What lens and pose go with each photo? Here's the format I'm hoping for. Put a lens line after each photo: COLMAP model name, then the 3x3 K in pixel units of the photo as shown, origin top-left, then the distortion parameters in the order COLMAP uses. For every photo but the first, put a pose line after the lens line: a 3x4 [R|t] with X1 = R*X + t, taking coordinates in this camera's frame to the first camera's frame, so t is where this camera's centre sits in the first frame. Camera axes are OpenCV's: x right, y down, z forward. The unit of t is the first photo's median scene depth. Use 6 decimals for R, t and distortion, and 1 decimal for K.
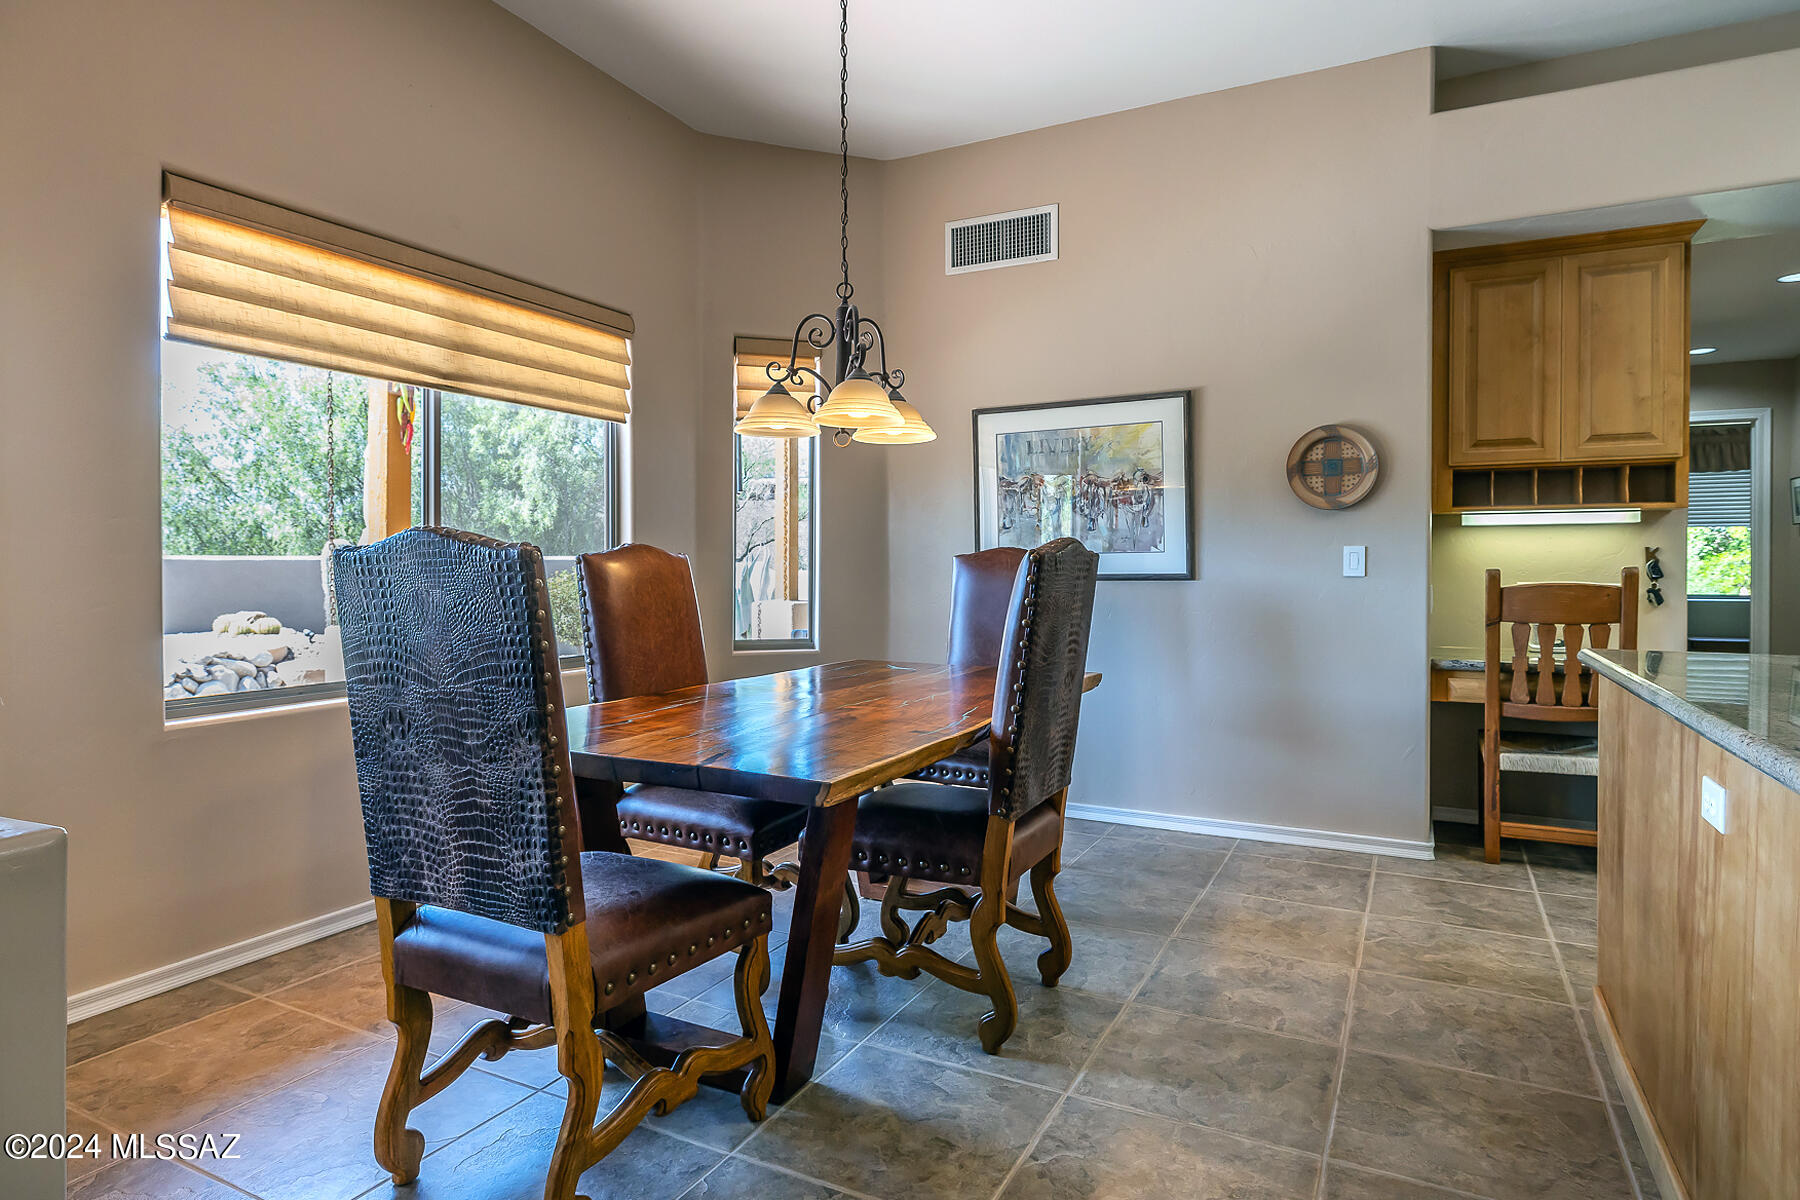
lens RADIAL K [[1072.1, 0, 814.9], [0, 1072.1, 569.2], [0, 0, 1]] dist [-0.003243, 0.003111]
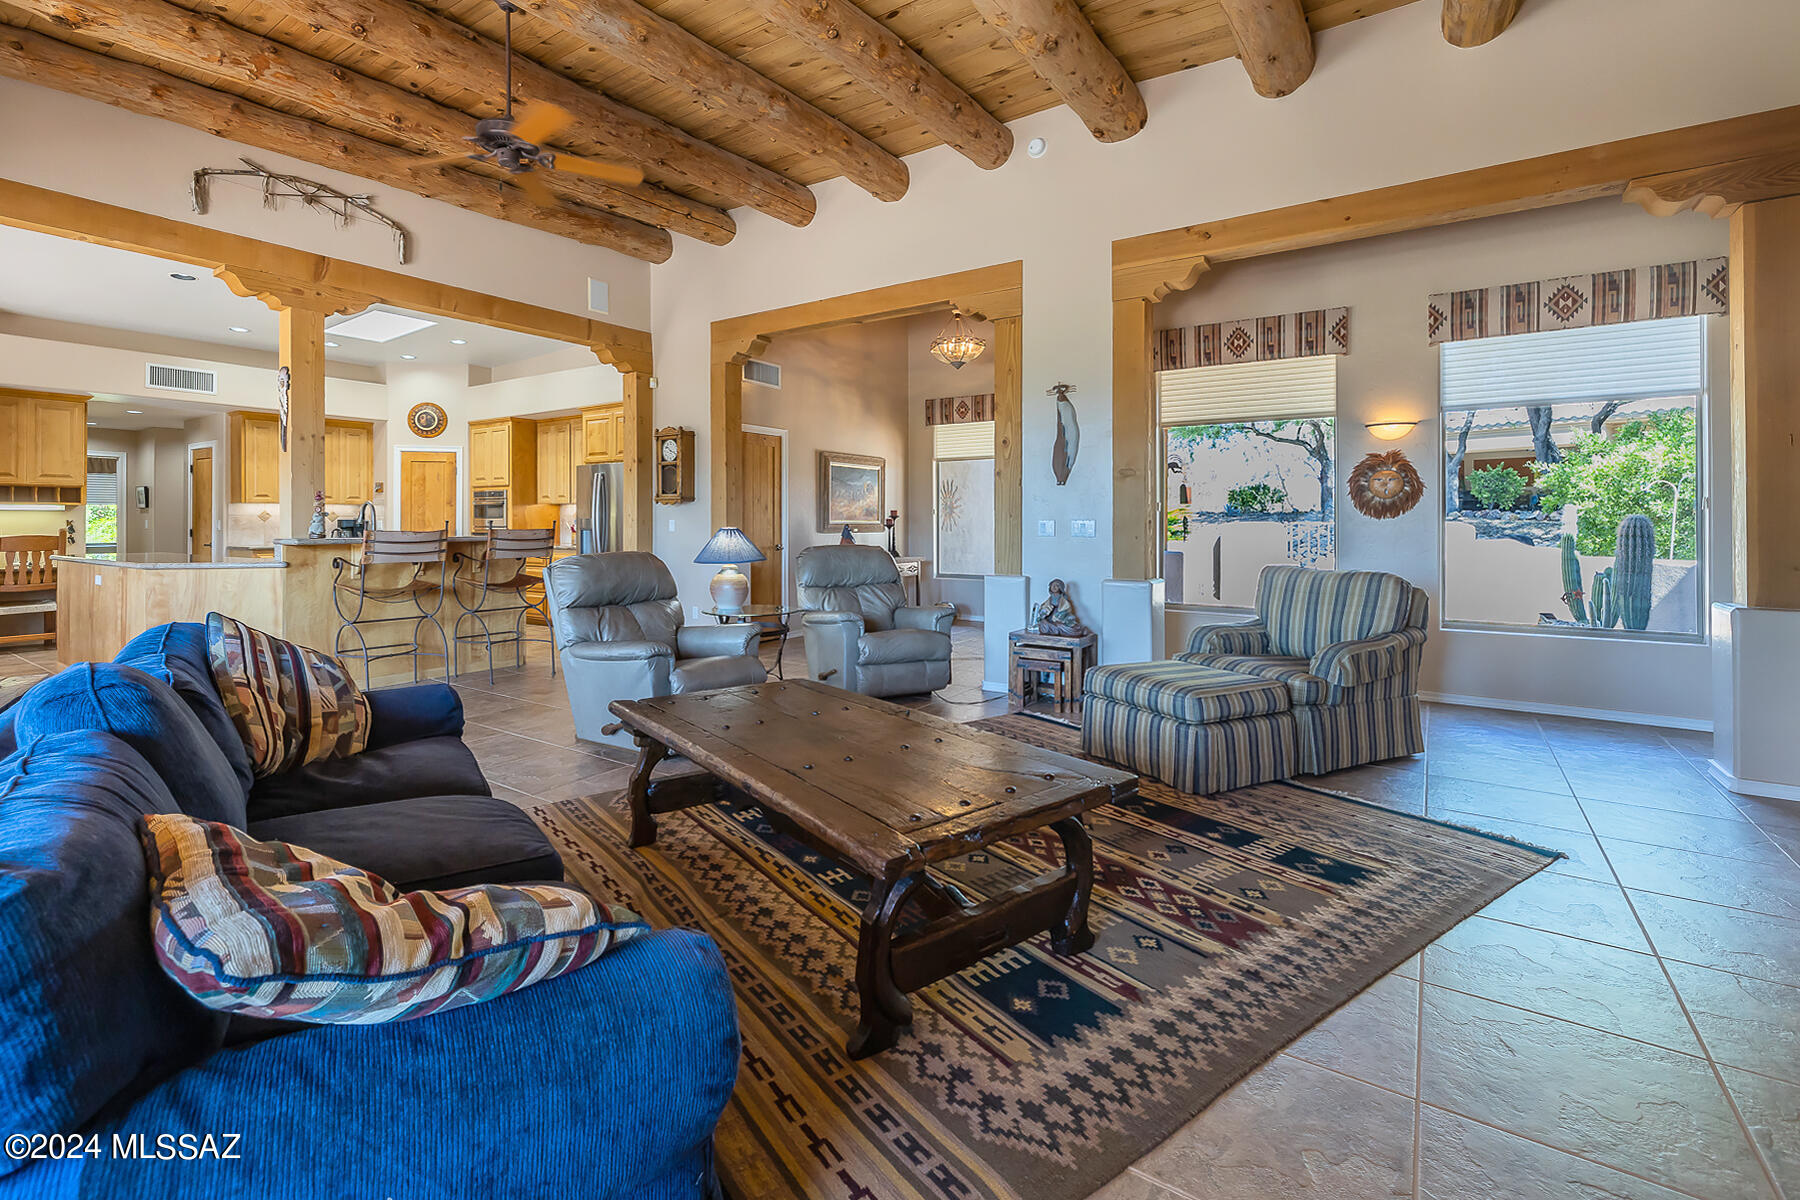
lens RADIAL K [[774.0, 0, 927.7], [0, 774.0, 519.0], [0, 0, 1]] dist [-0.010686, -0.000771]
pose [[0.044442, 0.003880, 0.999004, -0.894107], [0.006953, 0.999967, -0.004193, -0.002444], [-0.998988, 0.007133, 0.044414, -1.061912]]
